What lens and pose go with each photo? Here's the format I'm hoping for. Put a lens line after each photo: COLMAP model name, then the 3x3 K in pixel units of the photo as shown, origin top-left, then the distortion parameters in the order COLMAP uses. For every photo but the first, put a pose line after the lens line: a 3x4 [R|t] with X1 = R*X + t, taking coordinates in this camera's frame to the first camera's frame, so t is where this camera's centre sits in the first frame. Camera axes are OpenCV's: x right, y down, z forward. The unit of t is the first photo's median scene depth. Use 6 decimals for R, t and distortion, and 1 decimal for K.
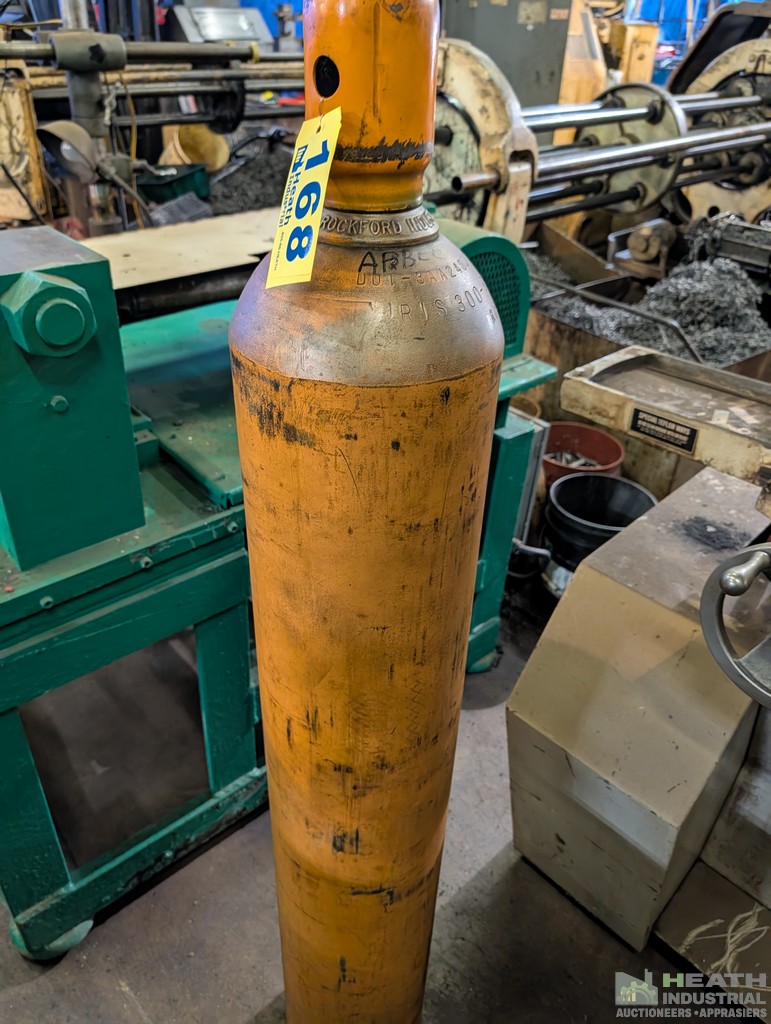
lens RADIAL K [[750.8, 0, 392.9], [0, 750.8, 500.3], [0, 0, 1]] dist [0.000934, -0.007374]
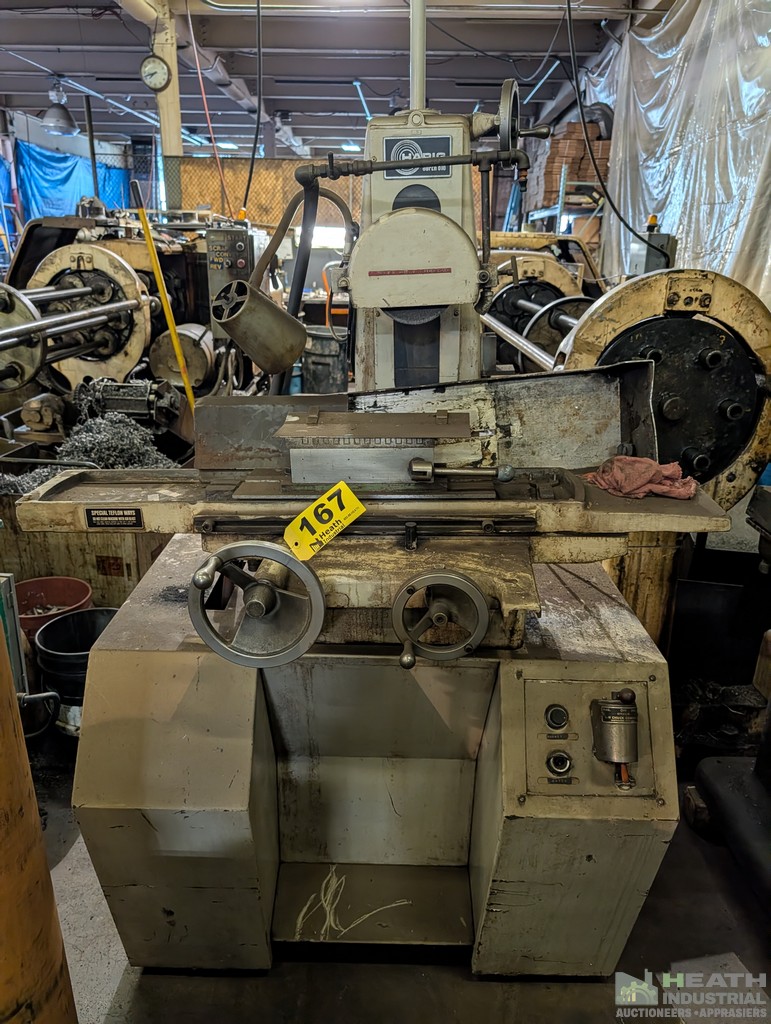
lens RADIAL K [[731.1, 0, 386.1], [0, 731.1, 522.2], [0, 0, 1]] dist [-0.001564, -0.007243]
pose [[0.711130, -0.270992, 0.648735, -0.043565], [0.392189, 0.918727, -0.046135, 0.058813], [-0.583508, 0.287235, 0.759615, -0.072683]]
